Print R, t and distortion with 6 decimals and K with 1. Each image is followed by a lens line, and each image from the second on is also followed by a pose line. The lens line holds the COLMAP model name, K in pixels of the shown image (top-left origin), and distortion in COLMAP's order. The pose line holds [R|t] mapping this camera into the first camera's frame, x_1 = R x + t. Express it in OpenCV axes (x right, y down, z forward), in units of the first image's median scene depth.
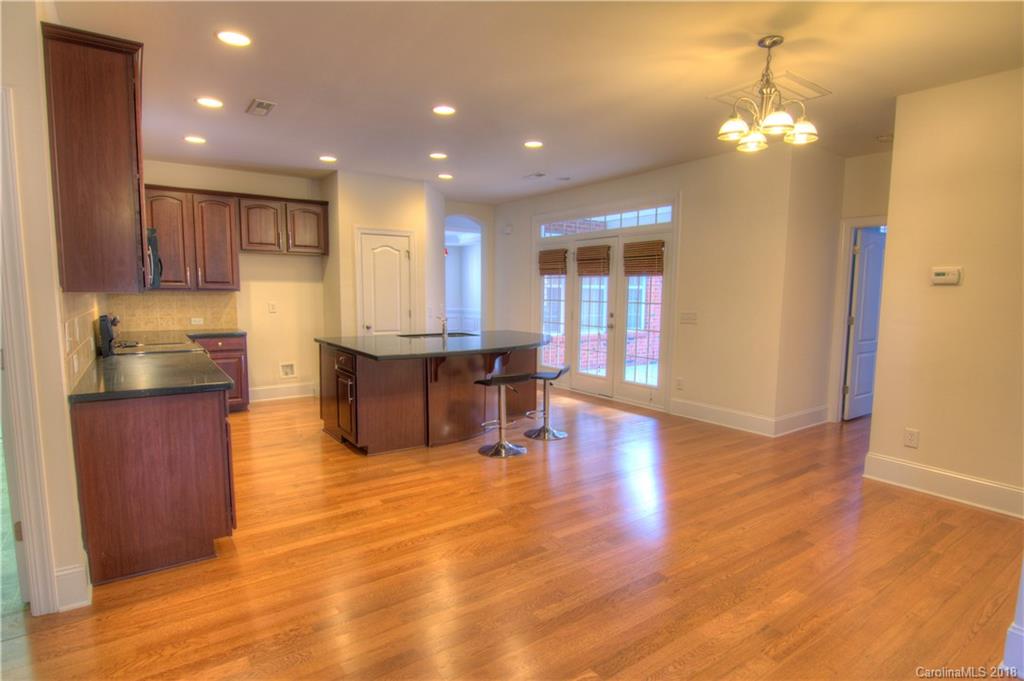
lens RADIAL K [[533.2, 0, 512.7], [0, 533.2, 353.2], [0, 0, 1]] dist [0.018470, 0.000135]
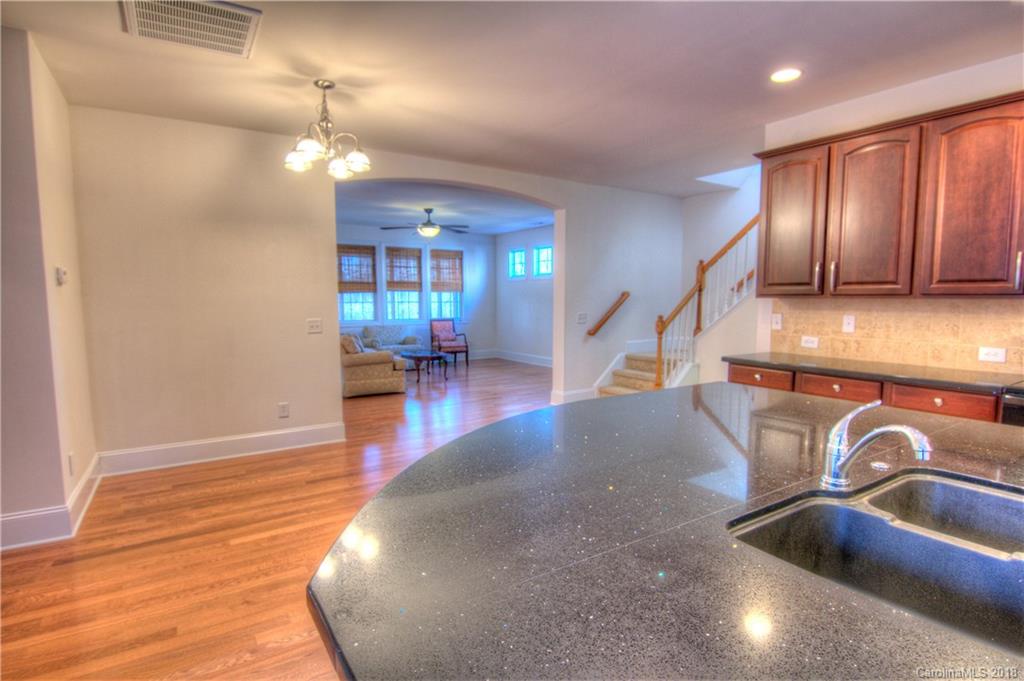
lens RADIAL K [[524.8, 0, 513.5], [0, 524.8, 348.7], [0, 0, 1]] dist [0.000238, -0.016382]
pose [[-0.999504, -0.009731, 0.029960, 0.009826], [-0.003268, 0.977993, 0.208613, -0.124991], [-0.031331, 0.208411, -0.977539, 1.118598]]
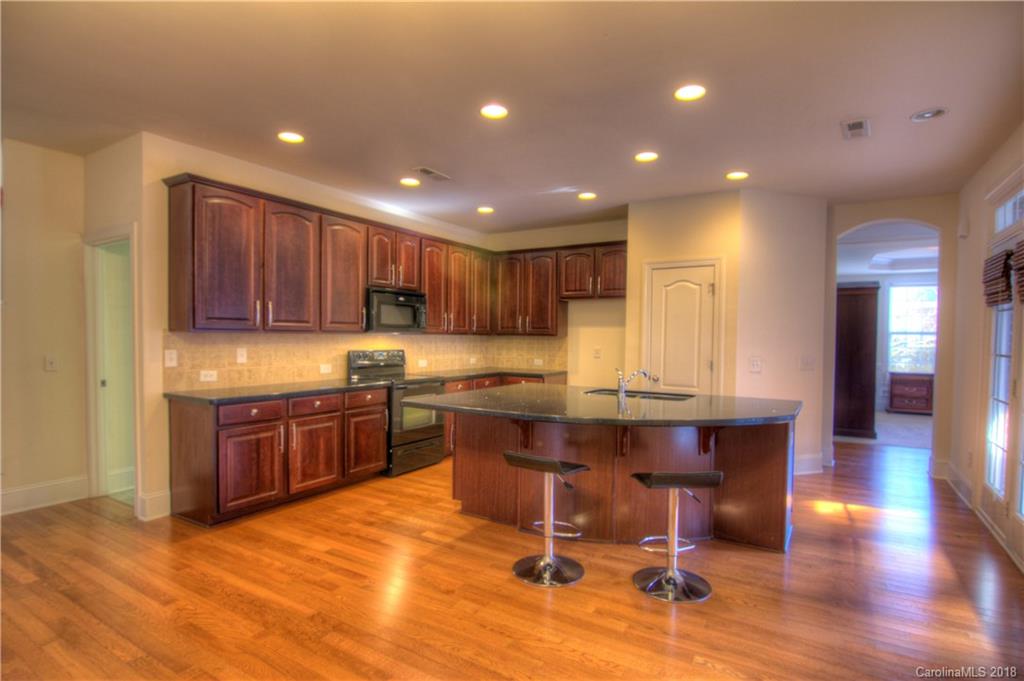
lens RADIAL K [[524.8, 0, 513.5], [0, 524.8, 348.7], [0, 0, 1]] dist [0.000238, -0.016382]
pose [[0.402800, 0.020866, -0.915050, 0.434904], [-0.112684, 0.993265, -0.026954, -0.054168], [0.908325, 0.113968, 0.402438, 0.519039]]
